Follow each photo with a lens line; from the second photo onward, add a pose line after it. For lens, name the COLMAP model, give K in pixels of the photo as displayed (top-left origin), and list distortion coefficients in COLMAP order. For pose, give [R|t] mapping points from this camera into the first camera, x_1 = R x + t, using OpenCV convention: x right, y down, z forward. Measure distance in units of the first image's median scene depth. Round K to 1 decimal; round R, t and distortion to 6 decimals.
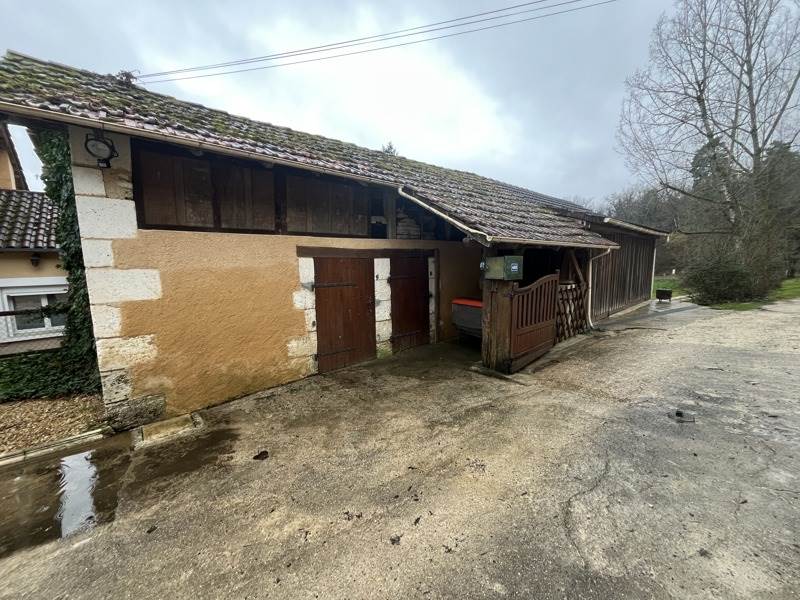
lens RADIAL K [[320.9, 0, 398.8], [0, 320.9, 300.1], [0, 0, 1]] dist [-0.001525, -0.000353]
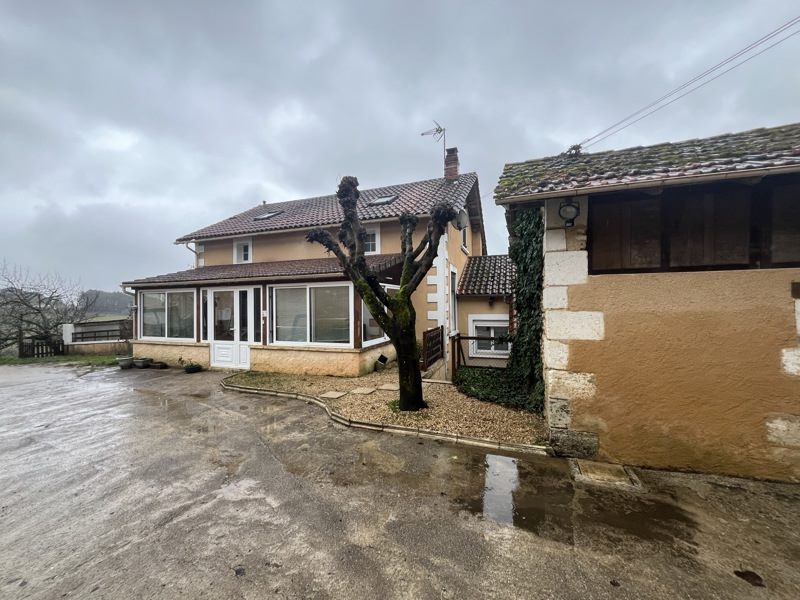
lens RADIAL K [[320.9, 0, 398.2], [0, 320.9, 300.4], [0, 0, 1]] dist [-0.001525, -0.000353]
pose [[0.474476, -0.005617, -0.880250, -0.139054], [-0.105823, 0.992363, -0.063374, 0.003485], [0.873884, 0.123220, 0.470258, -0.073484]]
